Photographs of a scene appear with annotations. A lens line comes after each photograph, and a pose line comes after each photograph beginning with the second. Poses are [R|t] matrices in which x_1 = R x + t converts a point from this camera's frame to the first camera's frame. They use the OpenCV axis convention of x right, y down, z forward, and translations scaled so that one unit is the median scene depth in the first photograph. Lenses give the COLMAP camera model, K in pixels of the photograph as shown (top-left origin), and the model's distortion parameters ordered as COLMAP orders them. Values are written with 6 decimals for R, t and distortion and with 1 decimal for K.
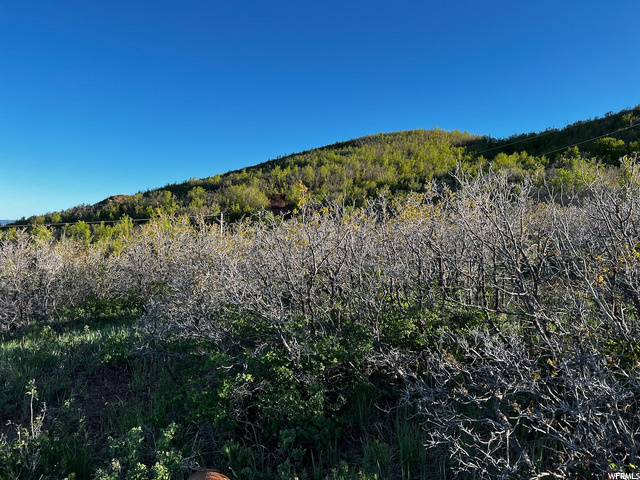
lens RADIAL K [[485.1, 0, 319.3], [0, 485.1, 238.0], [0, 0, 1]] dist [0.027250, -0.045182]
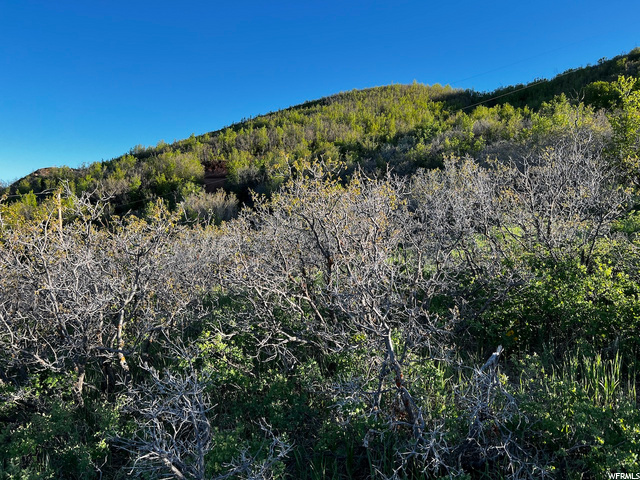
lens RADIAL K [[485.1, 0, 322.3], [0, 485.1, 239.1], [0, 0, 1]] dist [0.027250, -0.045182]
pose [[0.999265, -0.035700, 0.013947, 0.055078], [0.034610, 0.996817, 0.071826, -0.005100], [-0.016466, -0.071291, 0.997320, 0.088807]]
